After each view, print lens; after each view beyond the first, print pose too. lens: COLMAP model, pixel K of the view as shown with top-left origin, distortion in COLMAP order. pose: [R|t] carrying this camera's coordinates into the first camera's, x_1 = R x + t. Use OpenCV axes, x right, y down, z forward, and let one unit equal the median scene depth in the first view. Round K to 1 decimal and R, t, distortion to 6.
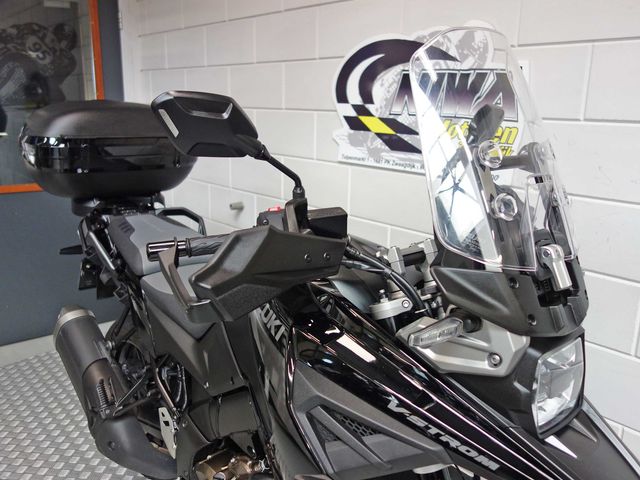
lens RADIAL K [[560.1, 0, 317.4], [0, 560.1, 238.2], [0, 0, 1]] dist [-0.020569, -0.001068]
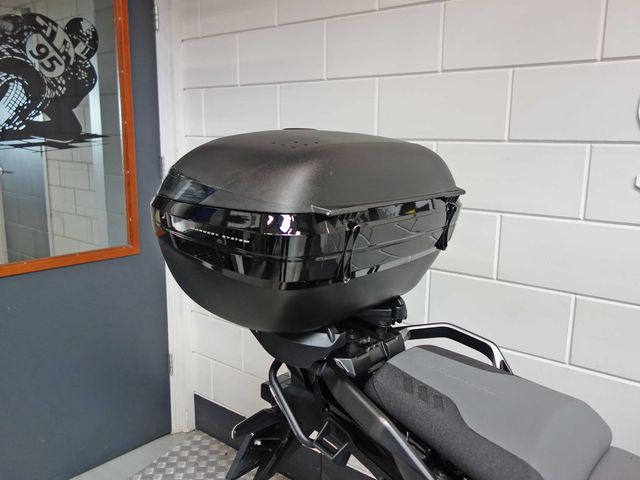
lens RADIAL K [[560.1, 0, 335.1], [0, 560.1, 226.4], [0, 0, 1]] dist [-0.020569, -0.001068]
pose [[0.982909, -0.047806, 0.177776, -0.473773], [0.059118, 0.996513, -0.058884, -0.131735], [-0.174341, 0.068387, 0.982308, 0.510379]]
